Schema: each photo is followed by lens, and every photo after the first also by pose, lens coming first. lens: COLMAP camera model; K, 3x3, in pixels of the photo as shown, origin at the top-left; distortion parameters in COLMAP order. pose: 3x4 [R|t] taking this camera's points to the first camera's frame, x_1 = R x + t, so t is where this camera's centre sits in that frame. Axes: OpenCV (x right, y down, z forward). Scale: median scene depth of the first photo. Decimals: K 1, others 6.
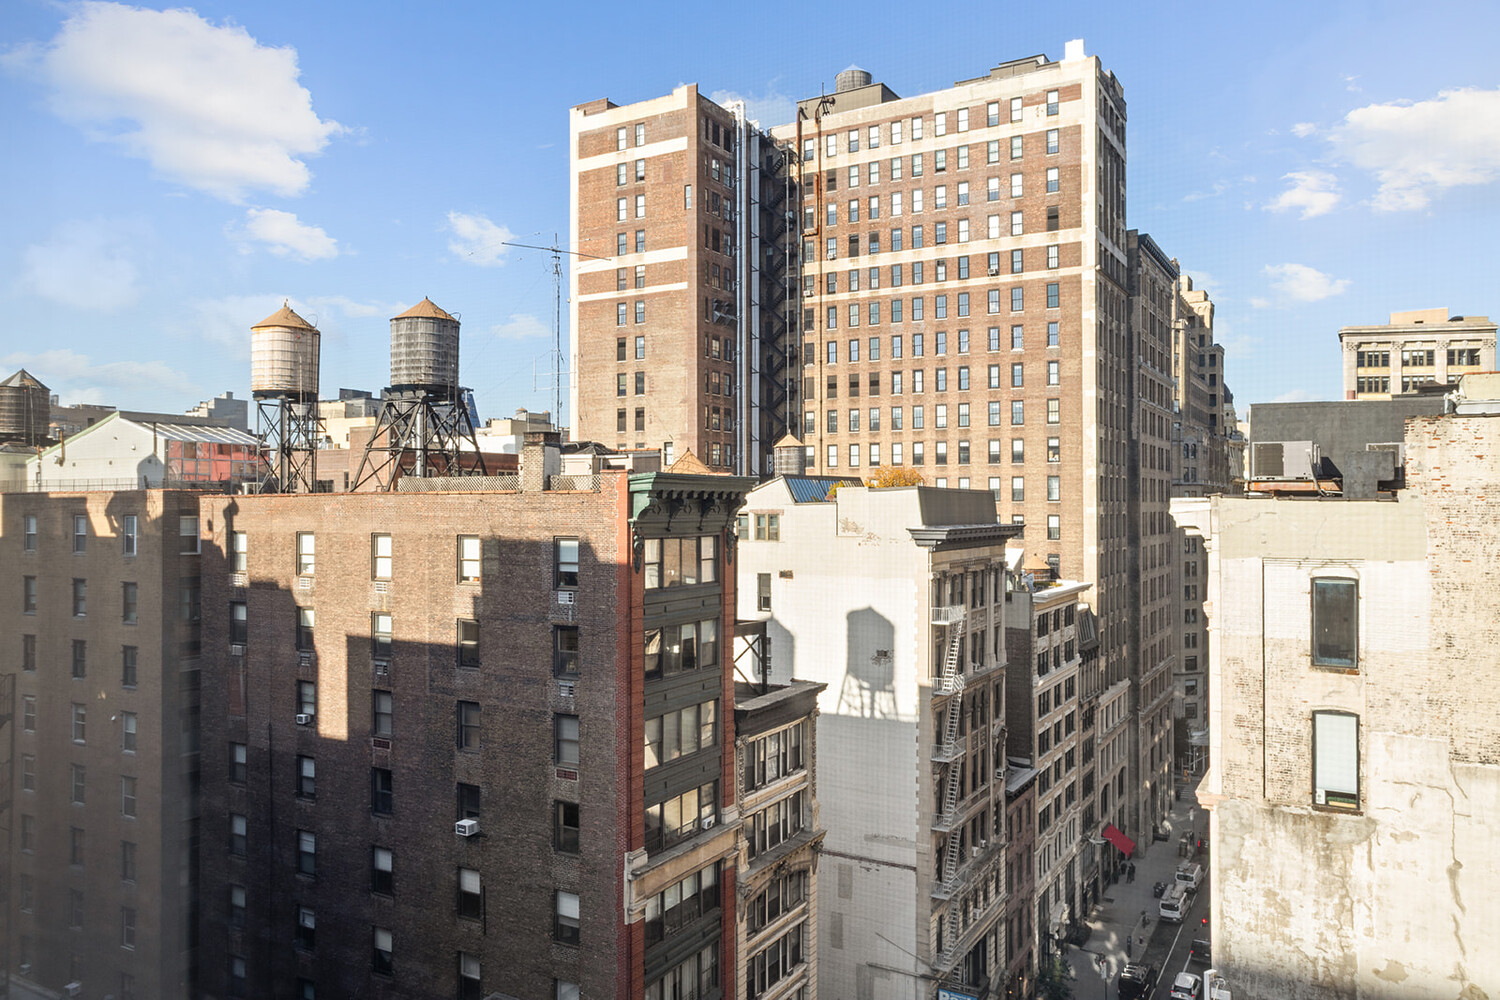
lens RADIAL K [[1094.6, 0, 750.0], [0, 1094.6, 500.0], [0, 0, 1]] dist [0.003544, 0.001699]
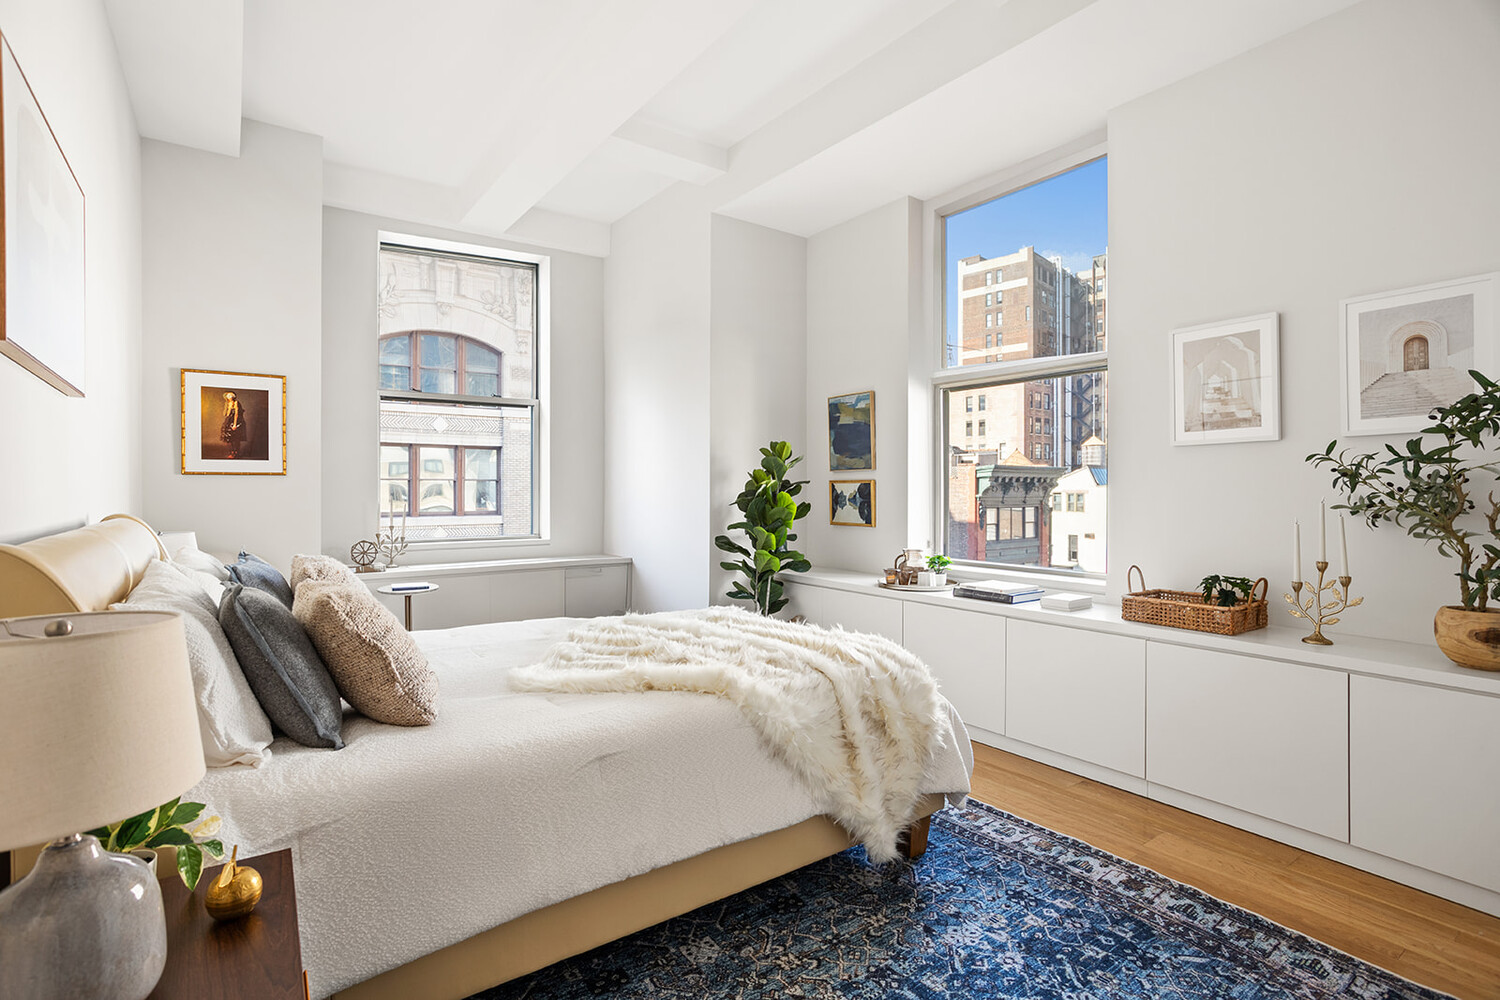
lens RADIAL K [[731.3, 0, 755.7], [0, 731.3, 533.3], [0, 0, 1]] dist [-0.002040, -0.000384]
pose [[0.922281, 0.024147, -0.385765, 0.003935], [0.001725, 0.997780, 0.066580, 0.008086], [0.386516, -0.062071, 0.920192, -0.275041]]
